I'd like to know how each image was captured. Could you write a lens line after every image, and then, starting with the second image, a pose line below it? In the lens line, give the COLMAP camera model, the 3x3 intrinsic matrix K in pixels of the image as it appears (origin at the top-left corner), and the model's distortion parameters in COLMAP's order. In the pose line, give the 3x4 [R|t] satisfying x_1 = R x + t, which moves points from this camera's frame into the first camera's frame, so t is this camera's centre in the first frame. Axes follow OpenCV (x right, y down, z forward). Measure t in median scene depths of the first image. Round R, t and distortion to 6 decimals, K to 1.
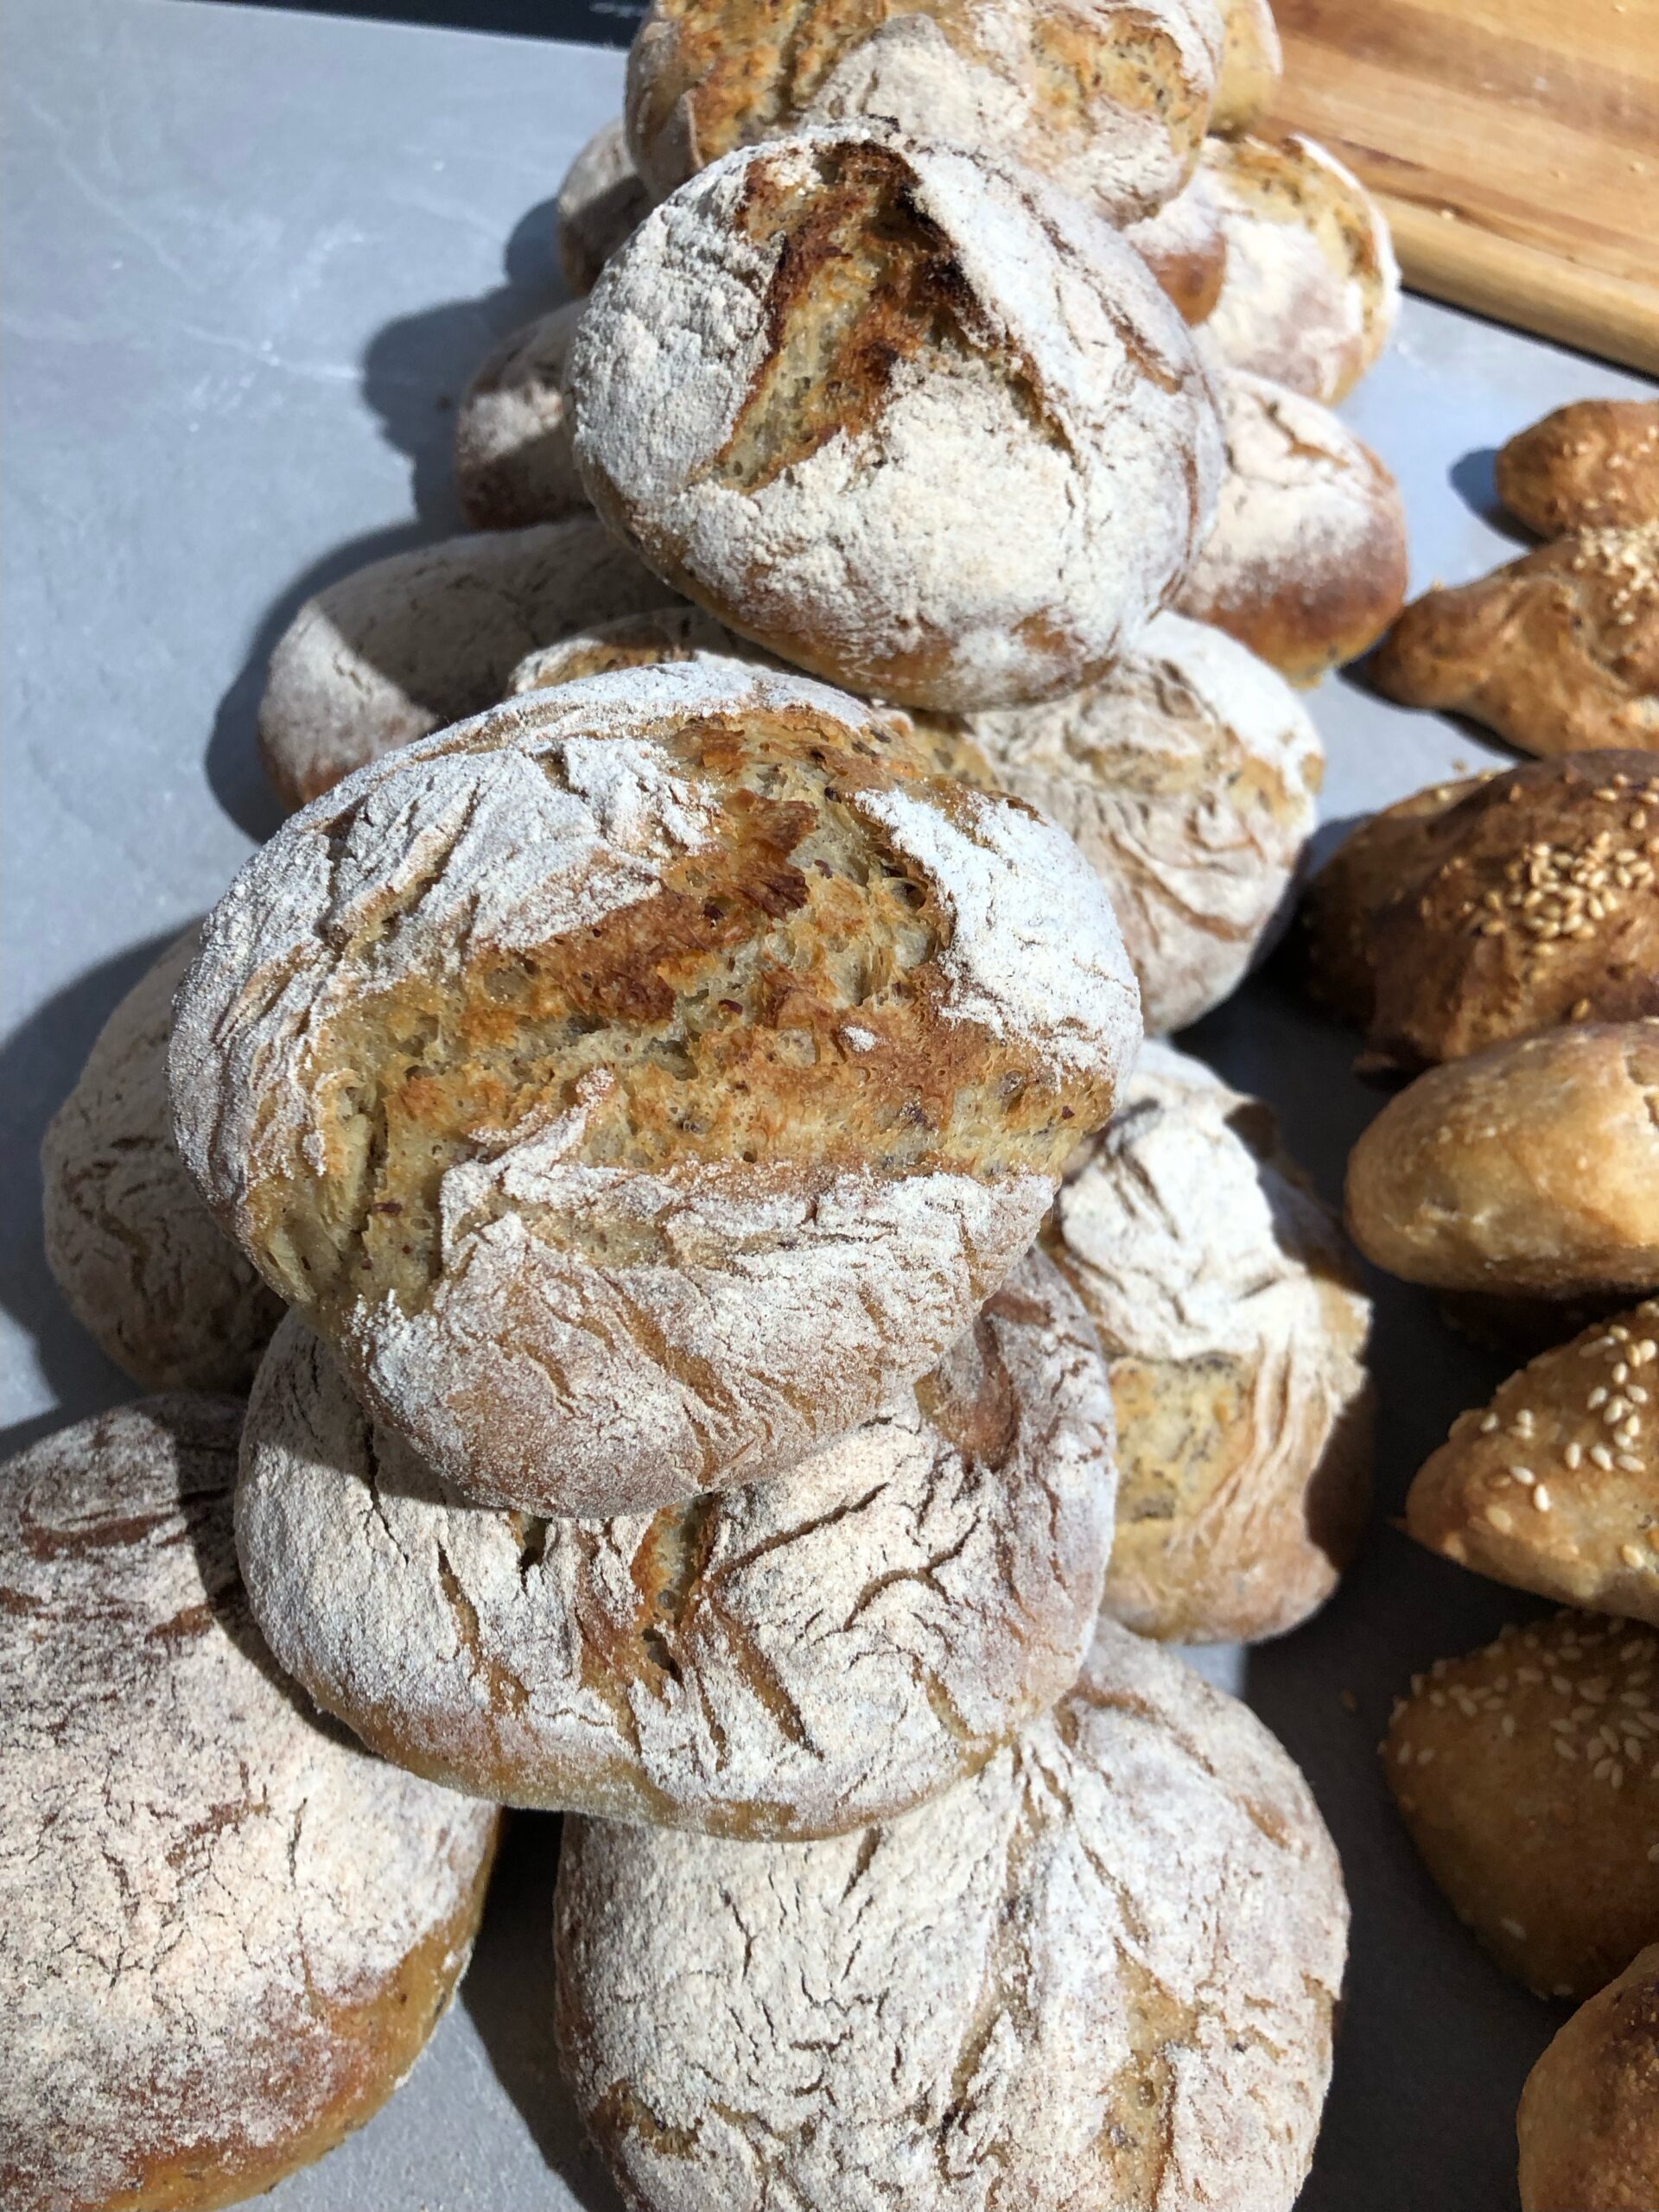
lens RADIAL K [[1856.2, 0, 829.5], [0, 1856.2, 1106.0], [0, 0, 1]] dist [-0.002502, -0.012733]
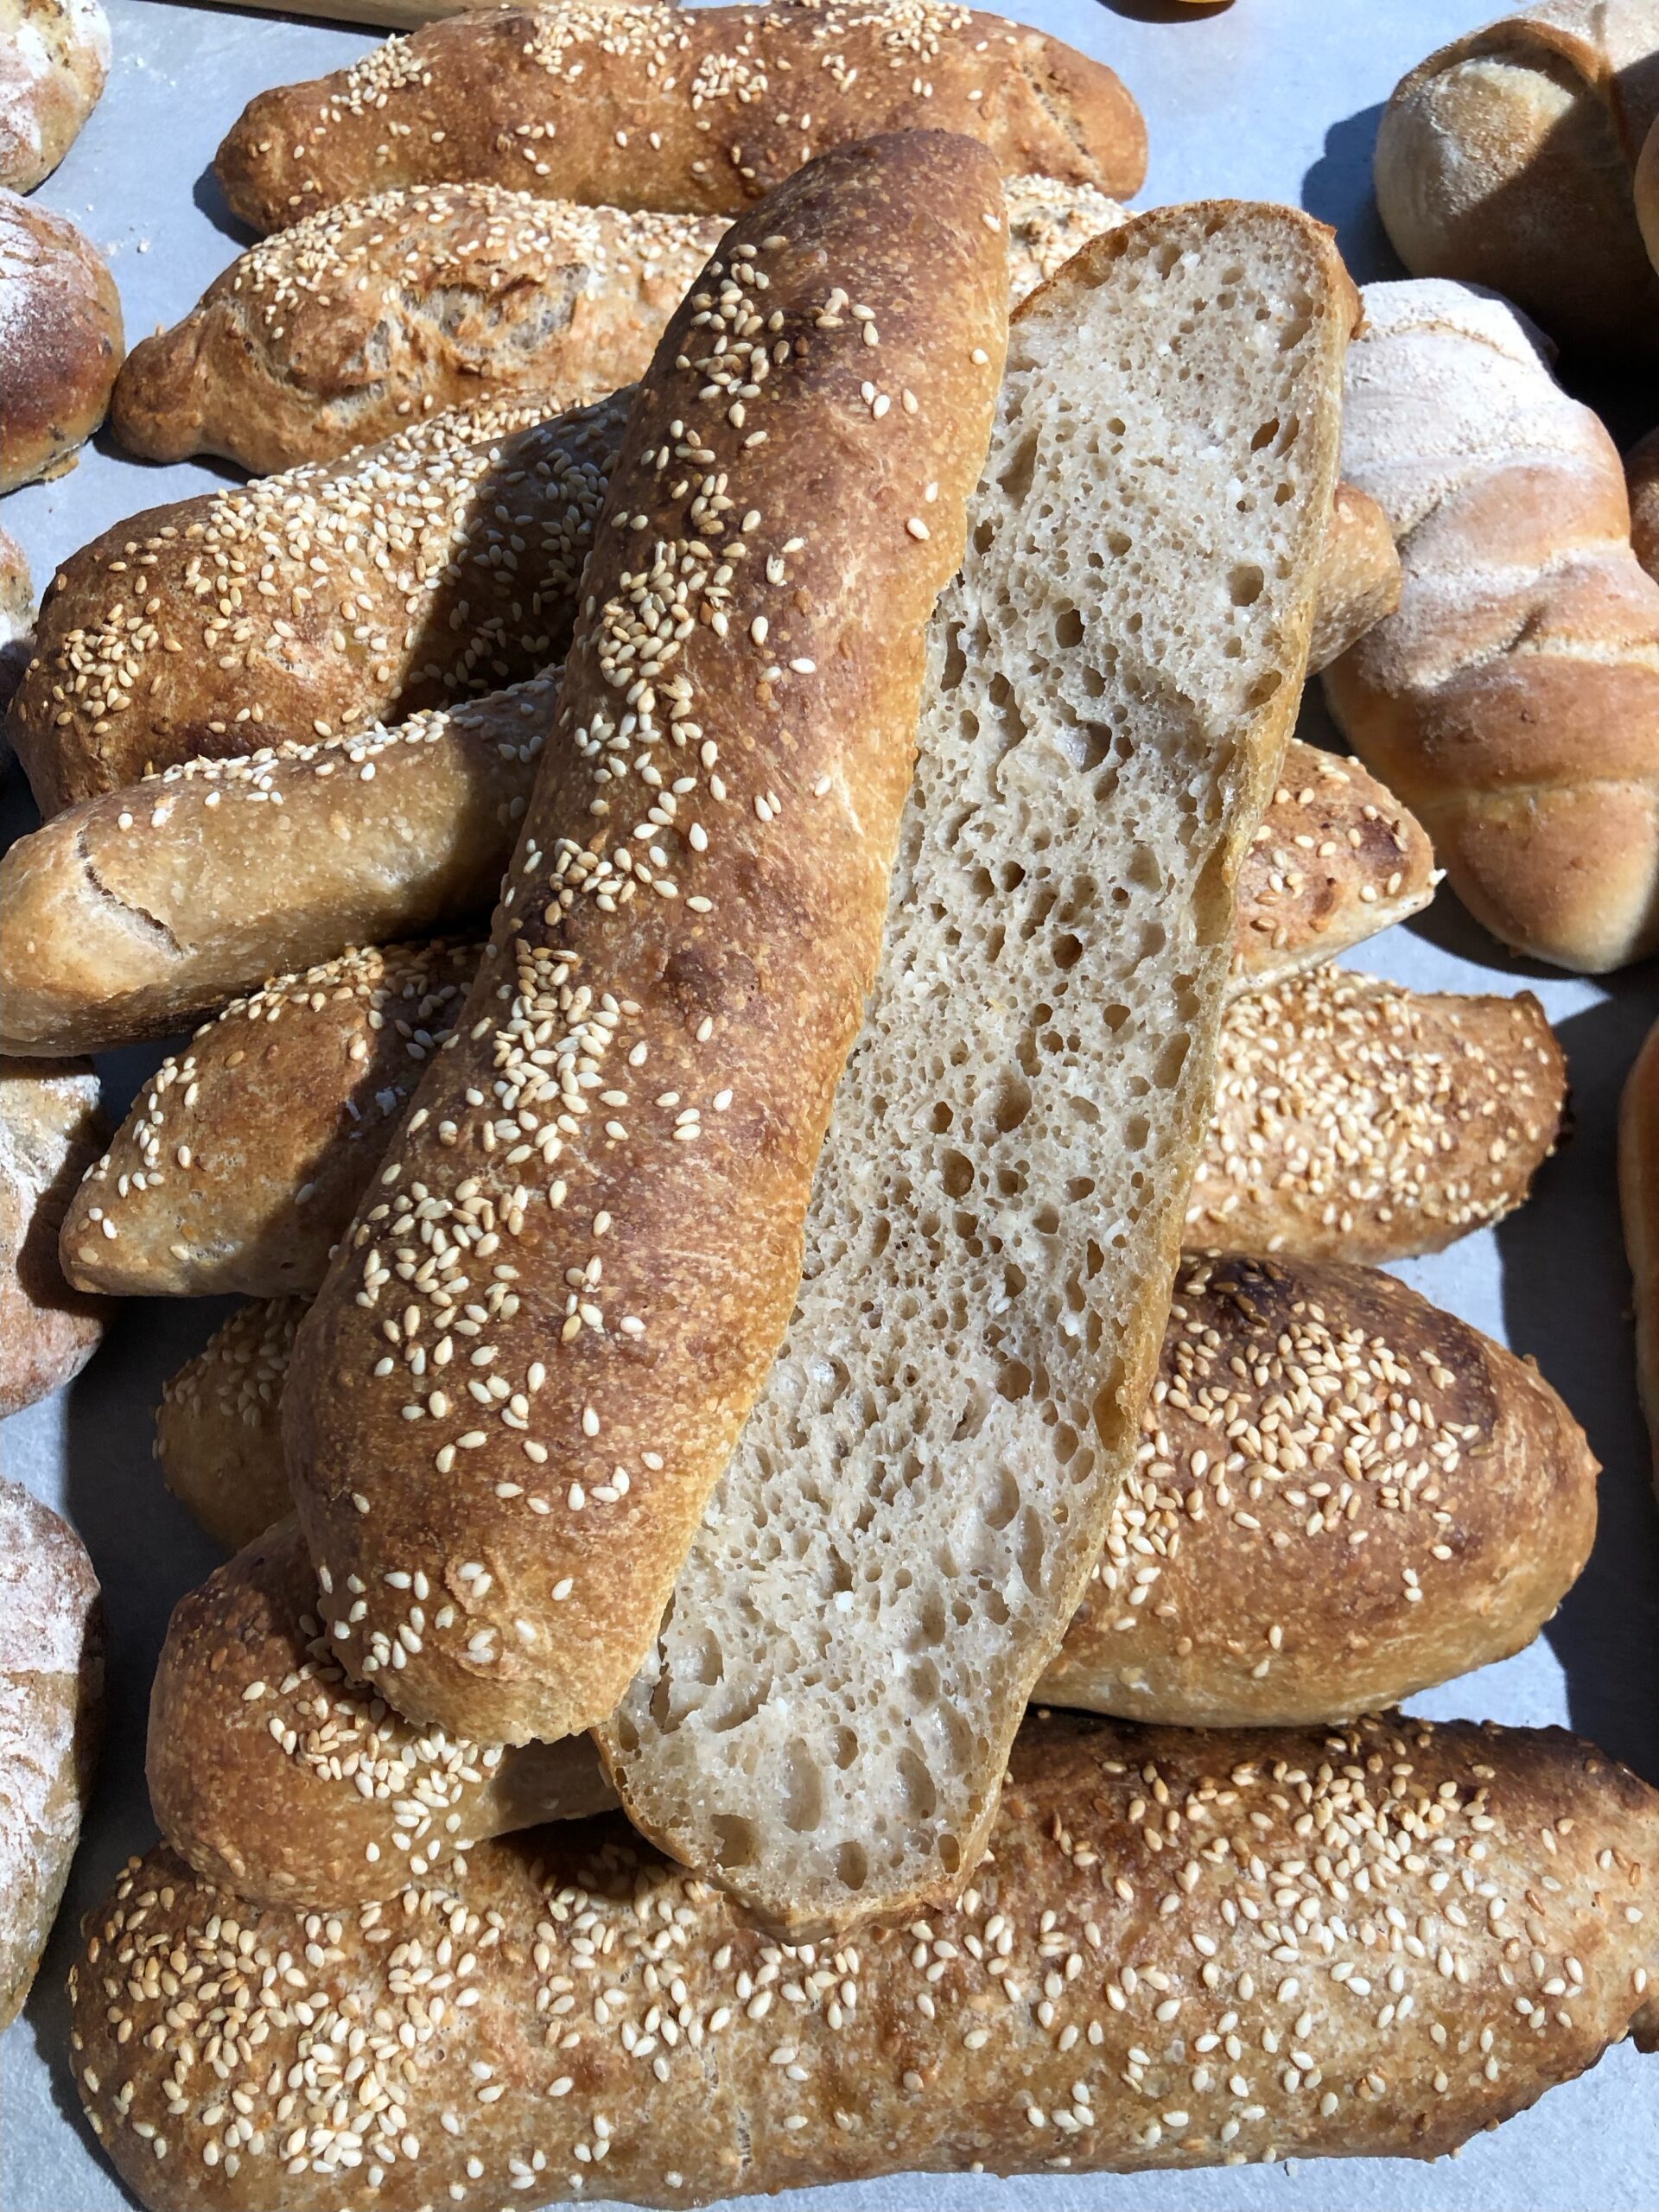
lens RADIAL K [[1856.2, 0, 829.5], [0, 1856.2, 1106.0], [0, 0, 1]] dist [-0.002502, -0.012733]
pose [[0.929688, -0.346043, 0.126231, 0.570902], [0.317682, 0.926710, 0.200714, 0.039999], [-0.186435, -0.146500, 0.971483, -0.180681]]
